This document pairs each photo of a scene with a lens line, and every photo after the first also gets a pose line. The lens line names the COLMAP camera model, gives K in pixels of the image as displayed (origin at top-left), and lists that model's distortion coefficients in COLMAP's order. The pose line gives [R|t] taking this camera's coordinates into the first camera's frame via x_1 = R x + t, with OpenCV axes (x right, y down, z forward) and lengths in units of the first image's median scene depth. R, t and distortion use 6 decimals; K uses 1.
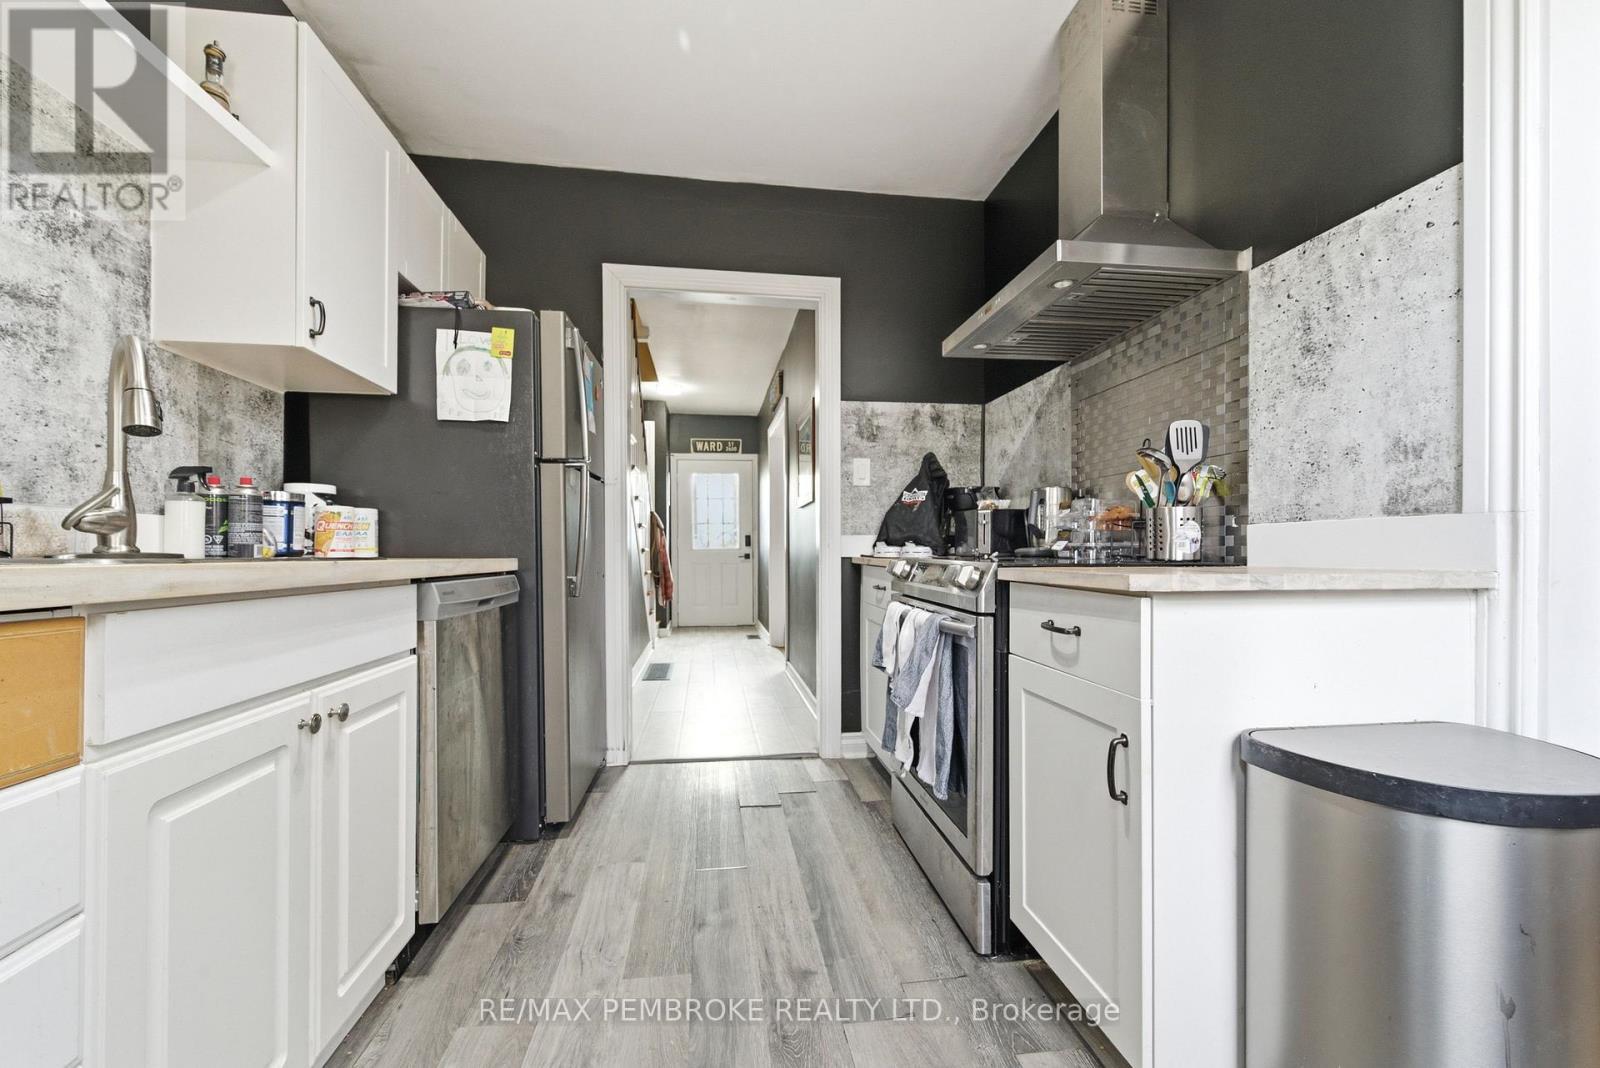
lens RADIAL K [[649.4, 0, 793.0], [0, 649.4, 552.6], [0, 0, 1]] dist [0.004965, -0.001260]
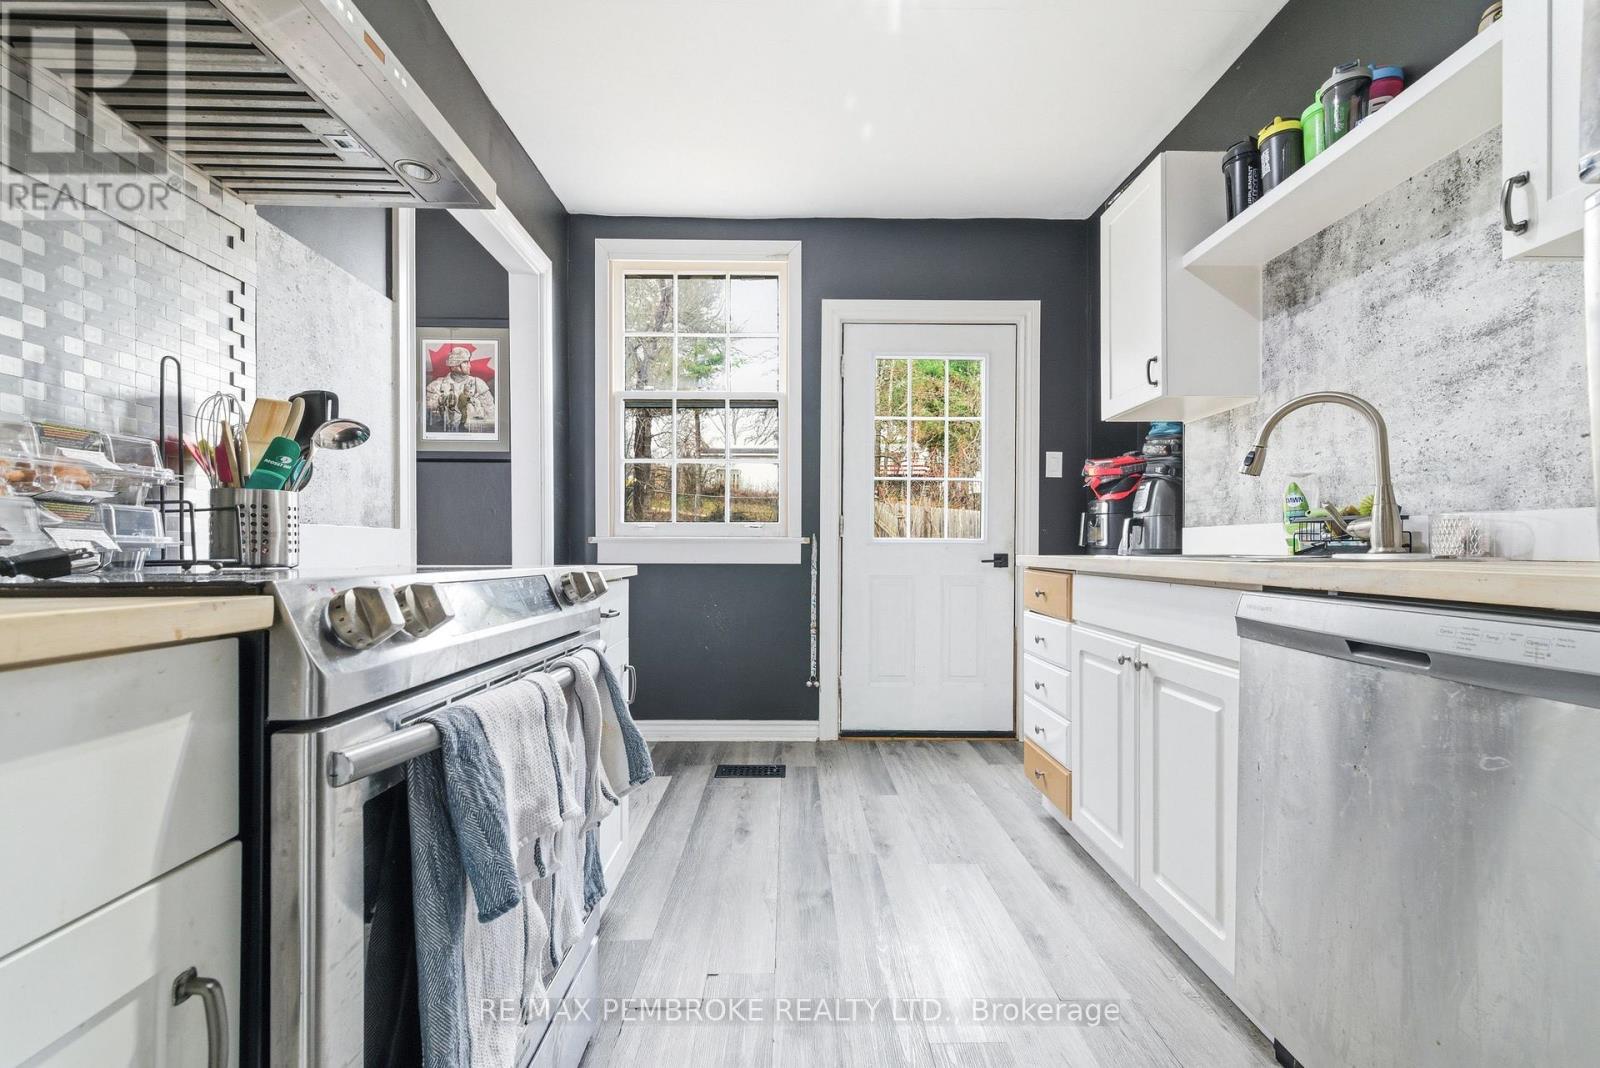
lens RADIAL K [[649.4, 0, 810.3], [0, 649.4, 552.6], [0, 0, 1]] dist [0.004965, -0.001260]
pose [[-0.995457, 0.000268, 0.095210, -0.072071], [0.000819, 0.999983, 0.005751, -0.006581], [-0.095207, 0.005803, -0.995441, 1.646557]]
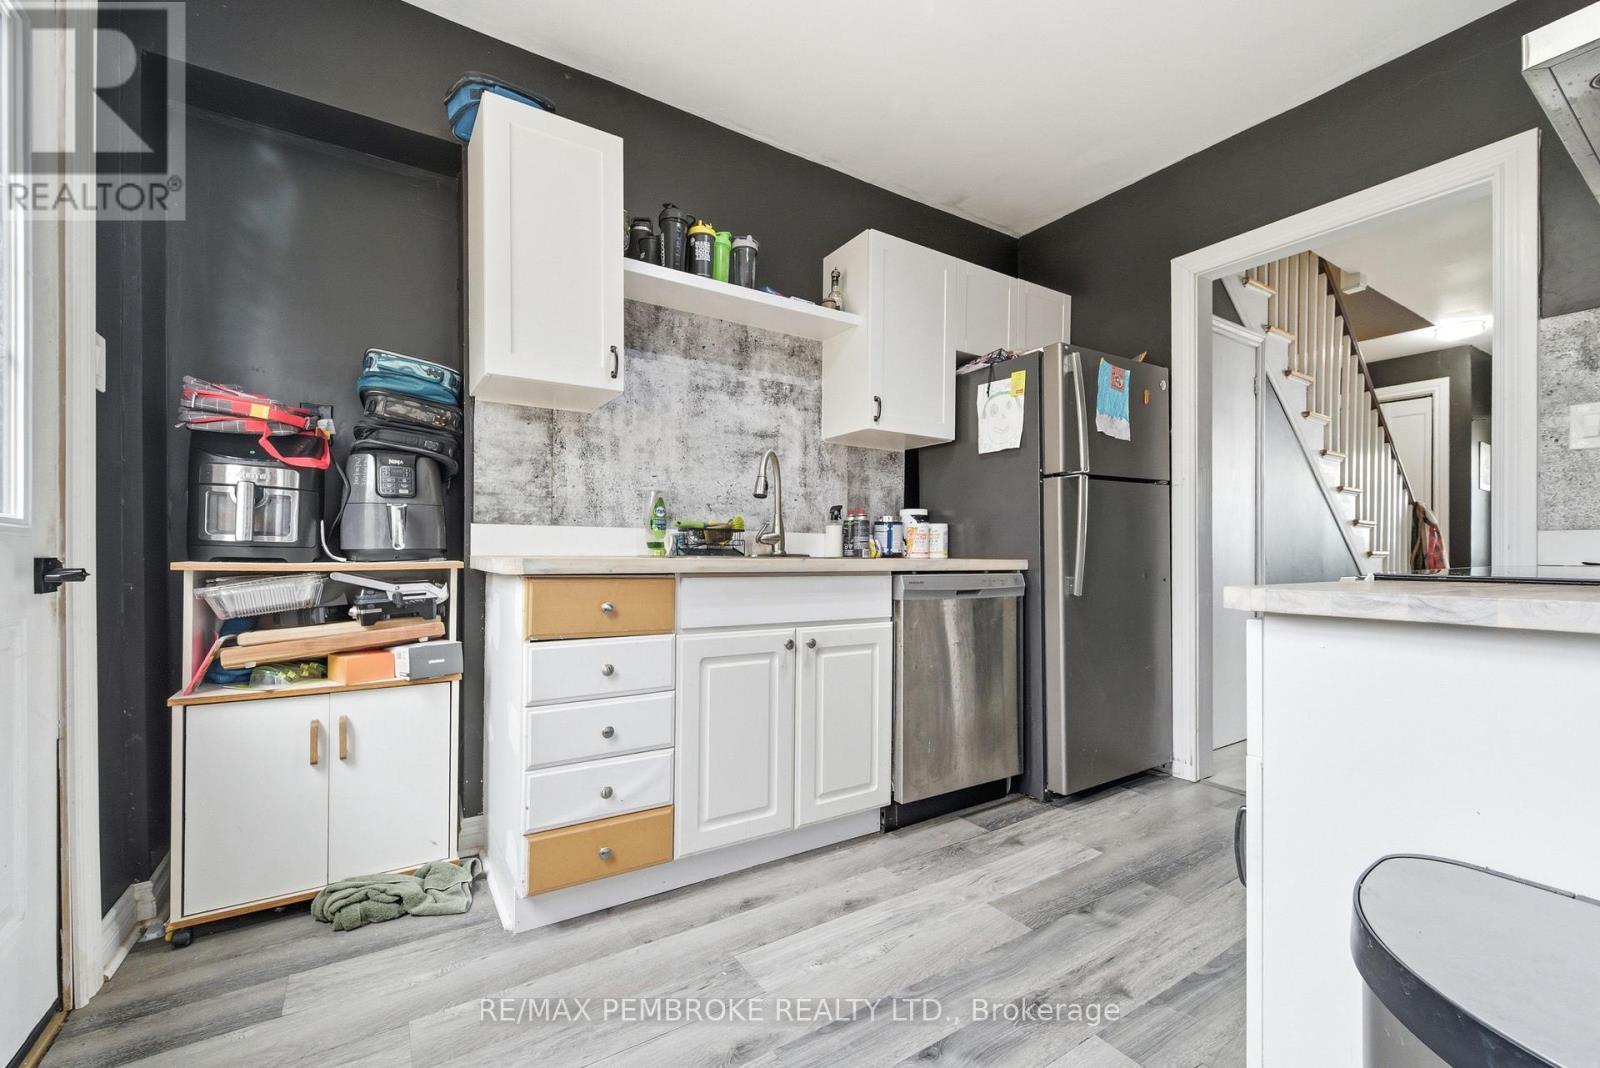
lens RADIAL K [[649.4, 0, 803.3], [0, 649.4, 554.2], [0, 0, 1]] dist [0.004965, -0.001260]
pose [[0.434097, 0.003910, -0.900858, 0.600879], [-0.005687, 0.999983, 0.001600, -0.001565], [0.900848, 0.004429, 0.434112, 0.133721]]
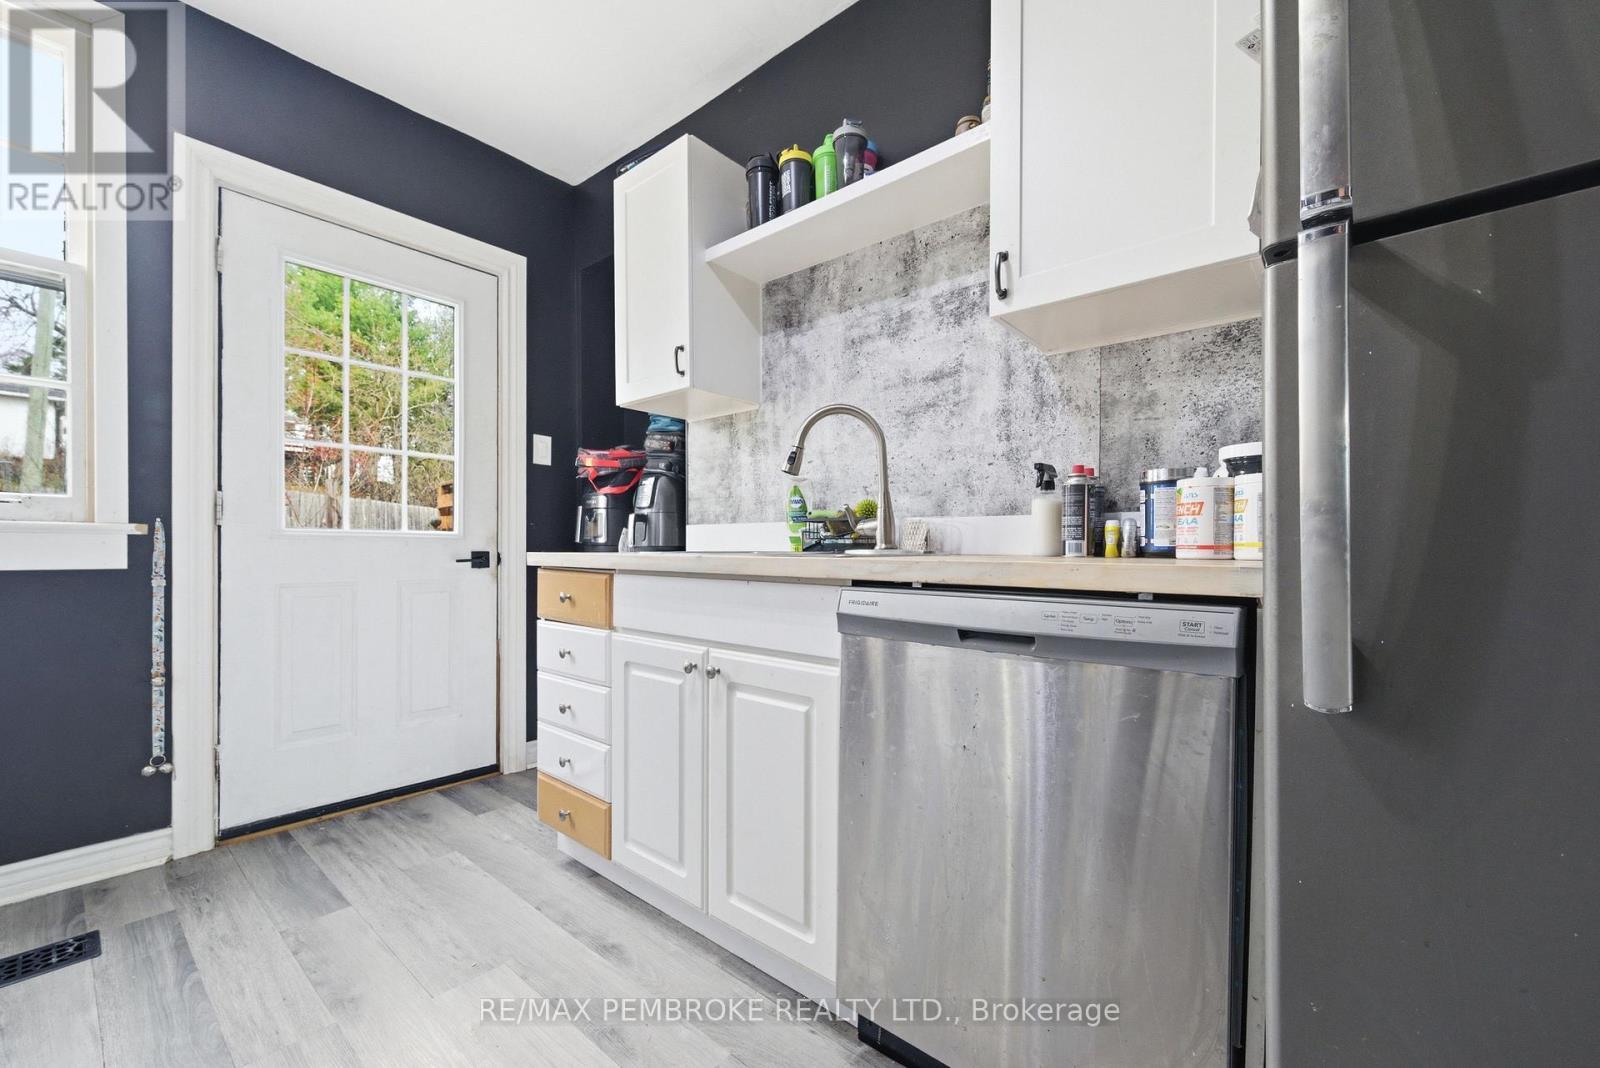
lens RADIAL K [[649.4, 0, 812.8], [0, 649.4, 554.0], [0, 0, 1]] dist [0.004965, -0.001260]
pose [[-0.735151, 0.004162, -0.677891, 0.022790], [-0.002595, 0.999957, 0.008955, -0.001499], [0.677899, 0.008342, -0.735108, 1.388390]]
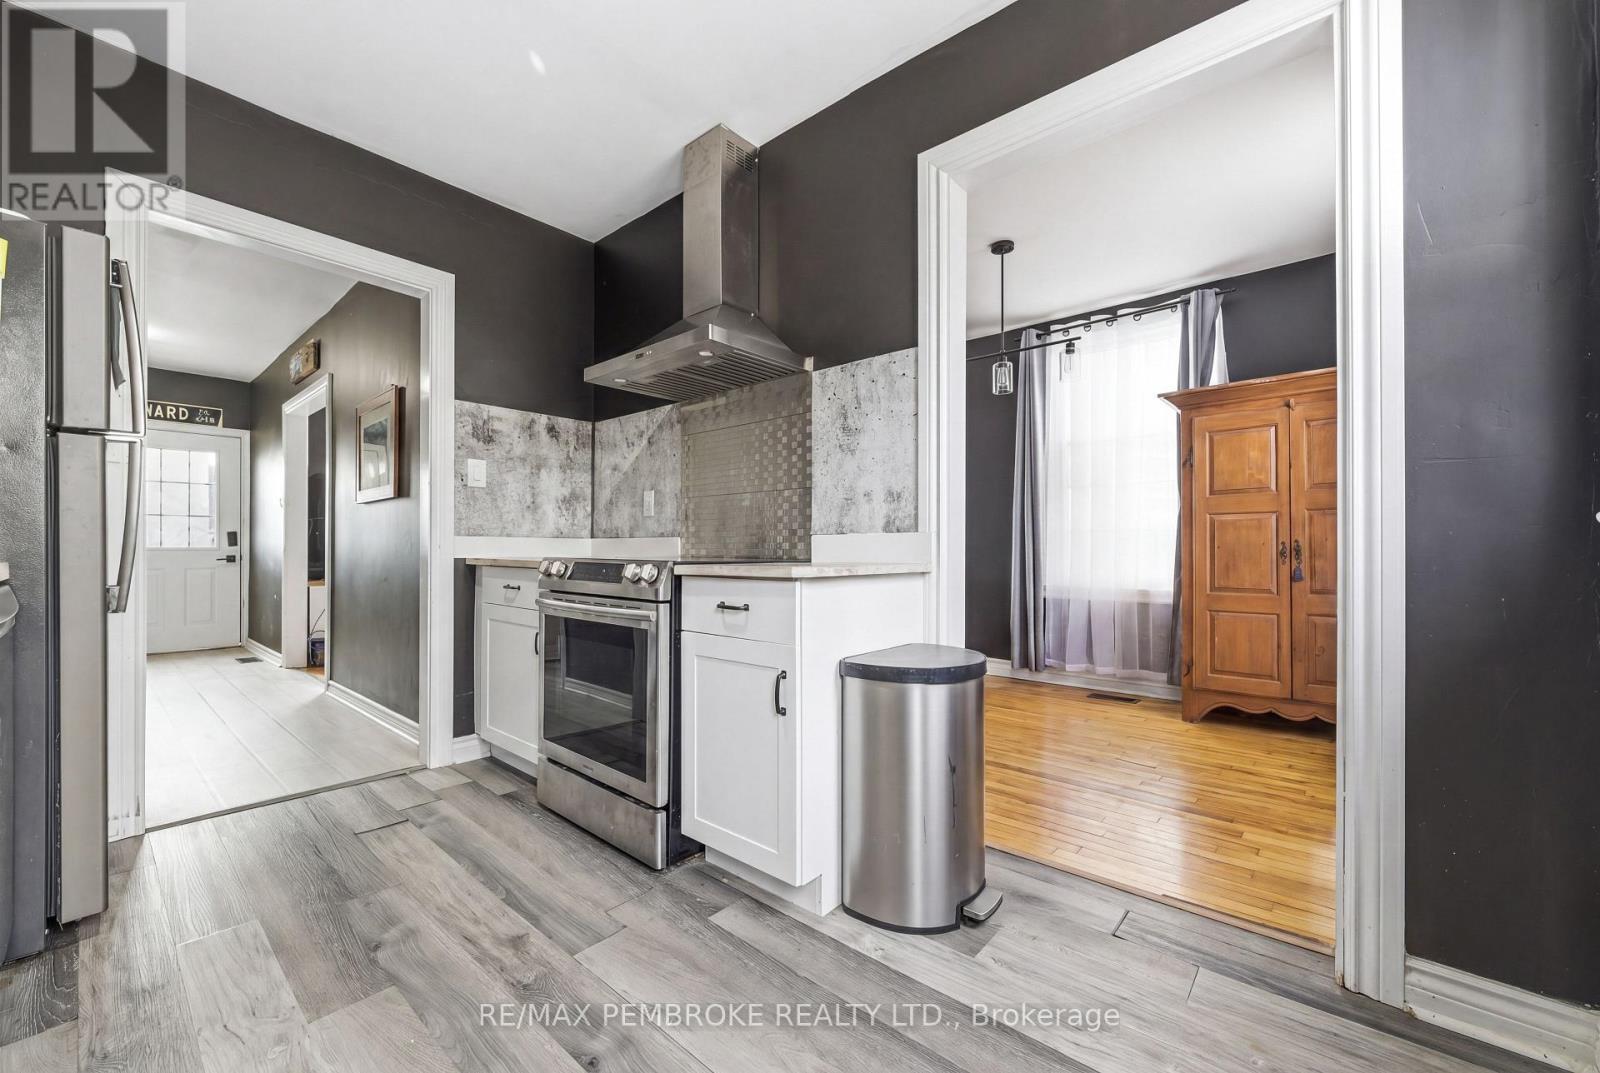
lens RADIAL K [[649.4, 0, 781.3], [0, 649.4, 551.7], [0, 0, 1]] dist [0.004965, -0.001260]
pose [[0.757704, 0.001081, 0.652598, -0.316180], [0.001276, 0.999994, -0.003138, 0.000782], [-0.652598, 0.003210, 0.757698, -0.106615]]
